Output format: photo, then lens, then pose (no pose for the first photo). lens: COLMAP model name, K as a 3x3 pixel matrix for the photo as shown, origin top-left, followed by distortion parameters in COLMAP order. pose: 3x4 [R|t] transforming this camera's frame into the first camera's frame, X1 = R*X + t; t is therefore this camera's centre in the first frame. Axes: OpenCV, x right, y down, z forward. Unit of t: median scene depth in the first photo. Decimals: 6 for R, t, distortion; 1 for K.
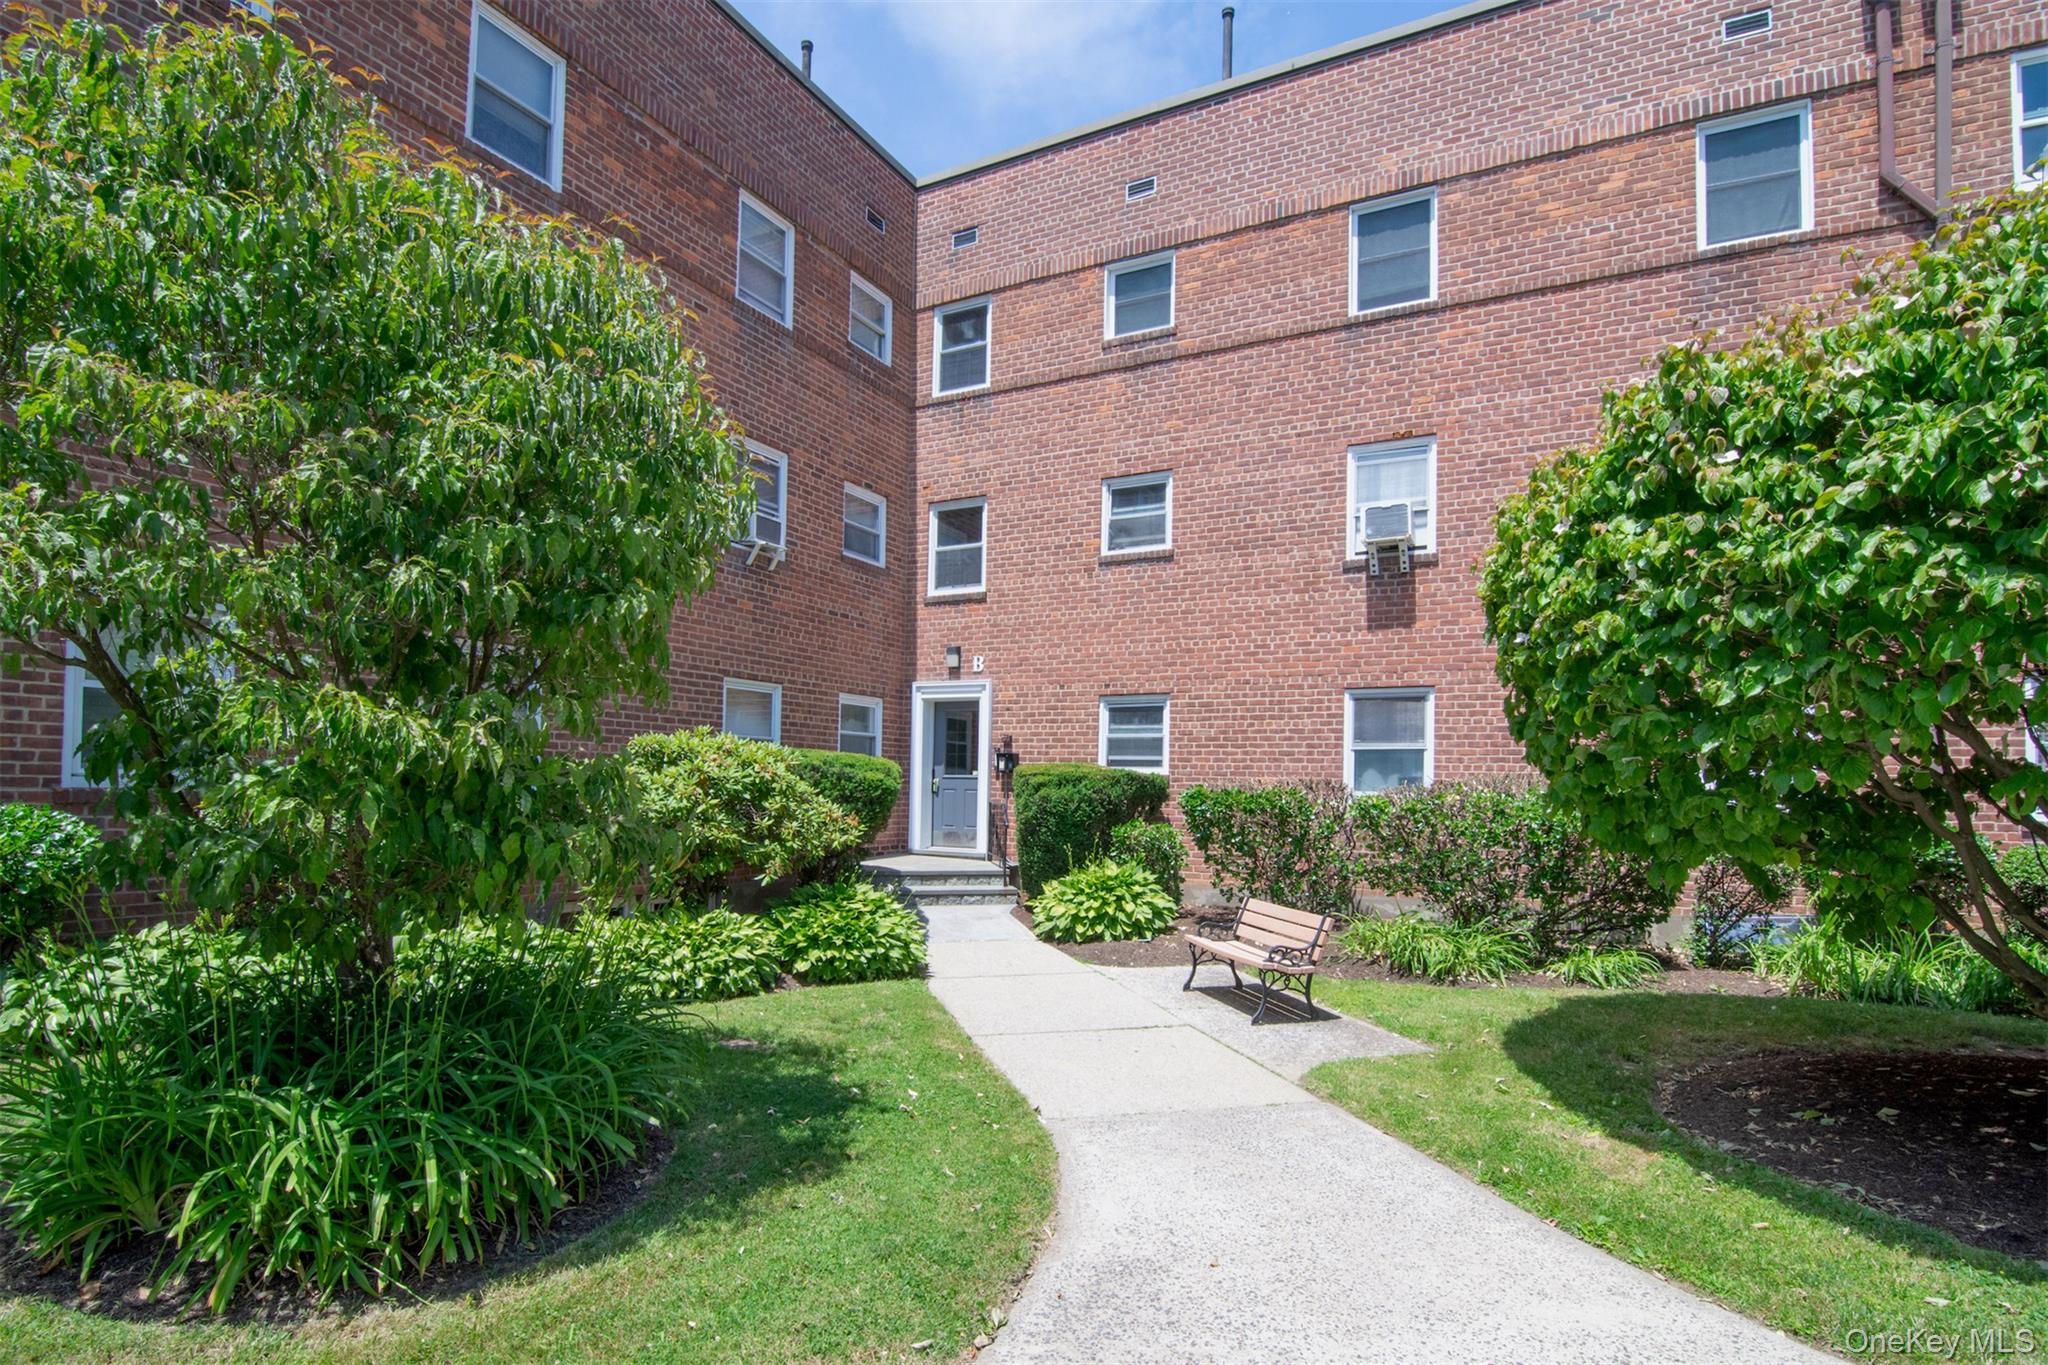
lens RADIAL K [[1010.9, 0, 1039.0], [0, 1010.9, 748.2], [0, 0, 1]] dist [-0.003605, -0.003092]
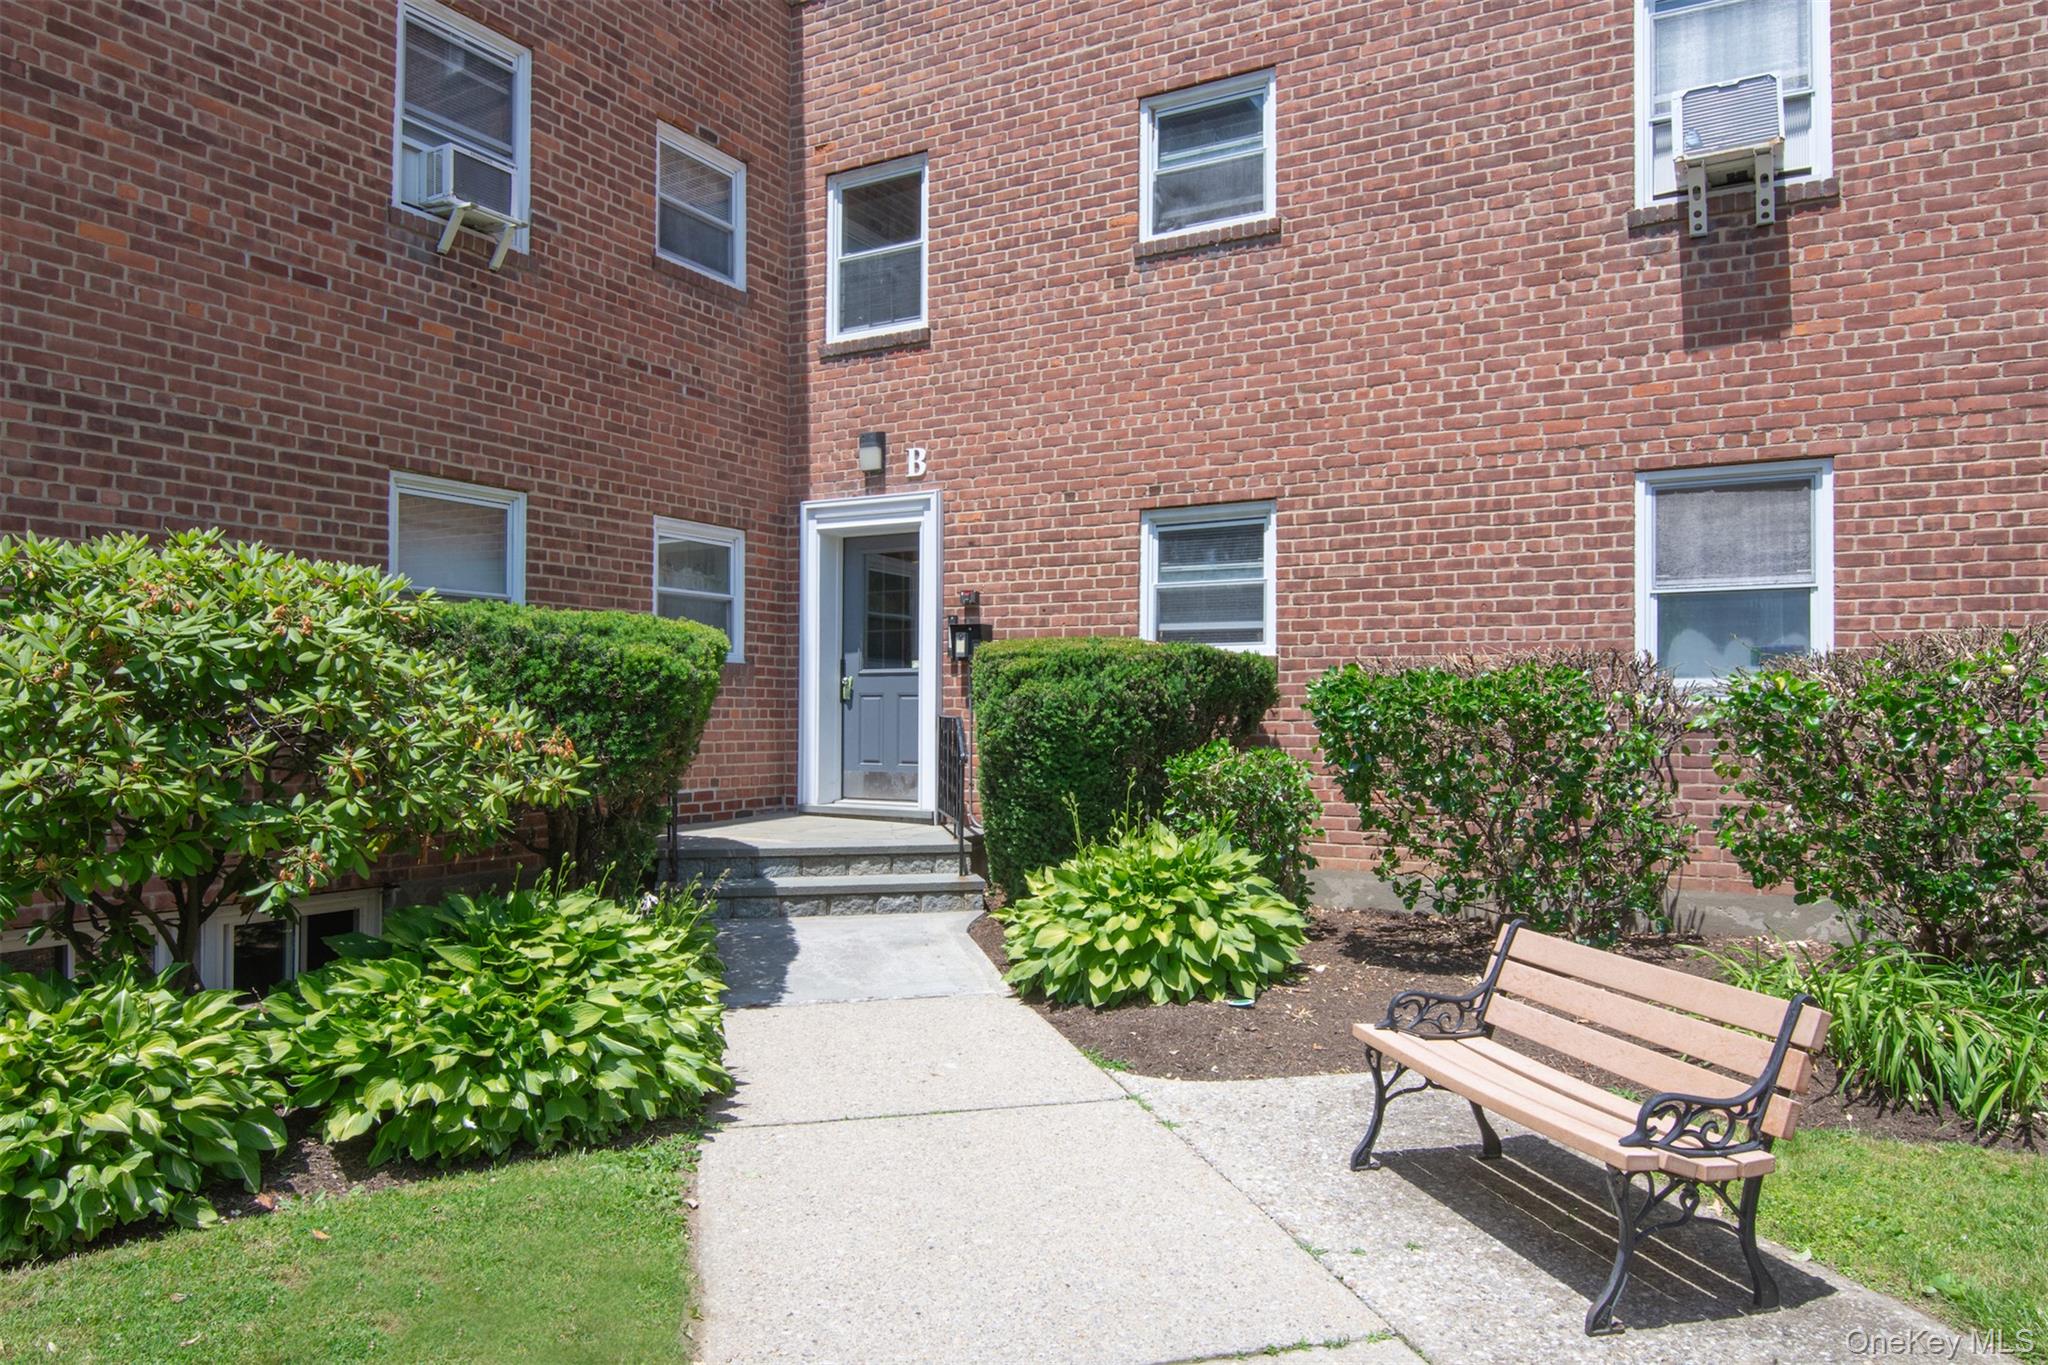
lens RADIAL K [[1394.4, 0, 1023.0], [0, 1394.4, 687.4], [0, 0, 1]] dist [-0.001046, -0.005815]
pose [[0.999320, -0.015340, -0.033528, 0.025255], [0.016048, 0.999652, 0.020941, 0.028440], [0.033195, -0.021465, 0.999218, 0.316207]]
